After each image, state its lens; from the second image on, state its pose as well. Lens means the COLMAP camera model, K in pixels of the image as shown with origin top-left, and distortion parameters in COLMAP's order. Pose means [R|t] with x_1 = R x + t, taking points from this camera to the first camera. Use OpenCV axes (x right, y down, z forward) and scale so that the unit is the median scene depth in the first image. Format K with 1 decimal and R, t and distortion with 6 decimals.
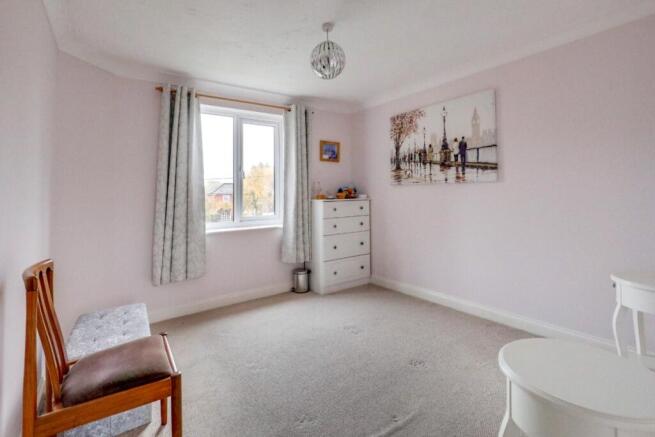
lens RADIAL K [[310.1, 0, 327.5], [0, 310.1, 218.5], [0, 0, 1]] dist [-0.010254, 0.009991]
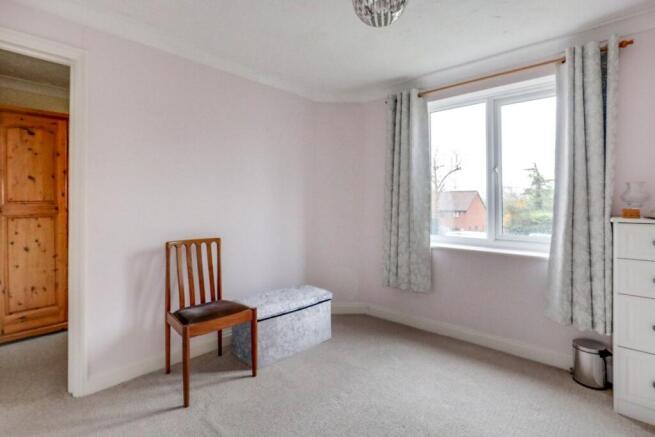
lens RADIAL K [[310.1, 0, 327.5], [0, 310.1, 218.5], [0, 0, 1]] dist [-0.010254, 0.009991]
pose [[0.210098, 0.075791, -0.974738, 0.374003], [-0.081325, 0.994890, 0.059829, -0.055621], [0.974292, 0.066701, 0.215188, 0.470821]]
